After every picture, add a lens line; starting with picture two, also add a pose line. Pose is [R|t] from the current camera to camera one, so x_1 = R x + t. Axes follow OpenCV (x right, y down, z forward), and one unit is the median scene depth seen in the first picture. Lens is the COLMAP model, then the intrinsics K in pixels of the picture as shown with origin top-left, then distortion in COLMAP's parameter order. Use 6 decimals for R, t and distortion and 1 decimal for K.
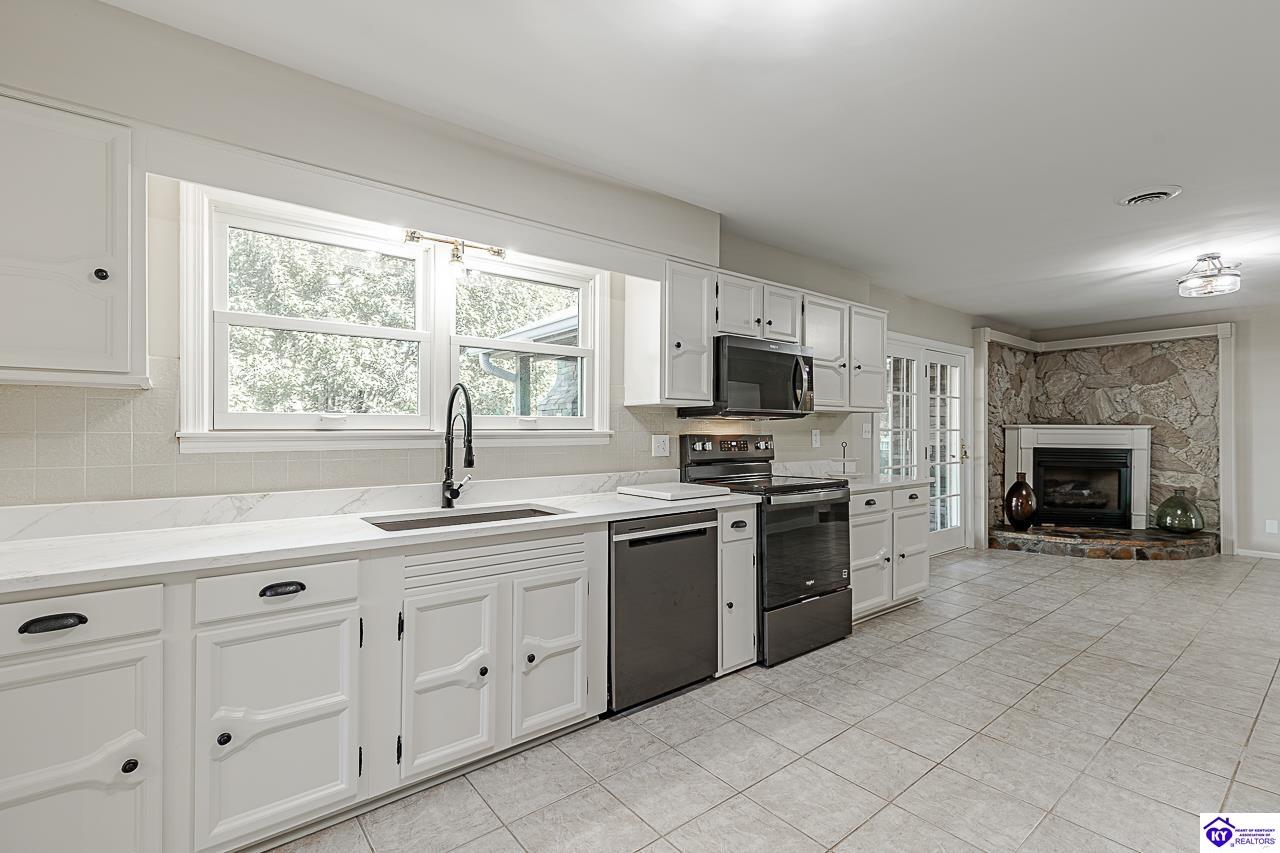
lens RADIAL K [[579.1, 0, 648.6], [0, 579.1, 427.5], [0, 0, 1]] dist [0.003724, 0.000020]
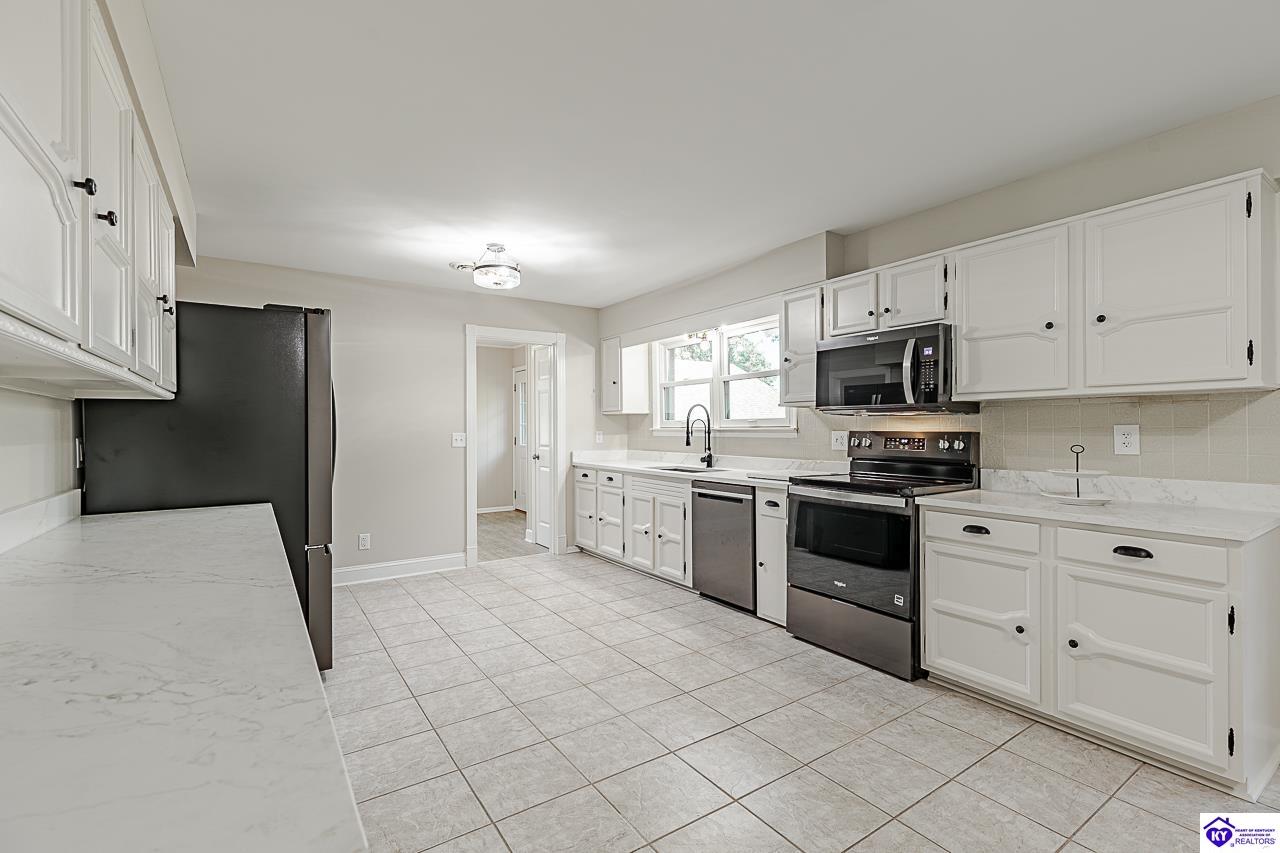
lens RADIAL K [[579.1, 0, 648.9], [0, 579.1, 429.0], [0, 0, 1]] dist [0.003724, 0.000020]
pose [[-0.078791, 0.000162, -0.996891, 1.449808], [0.006193, 0.999981, -0.000327, 0.008300], [0.996872, -0.006199, -0.078791, 0.867222]]
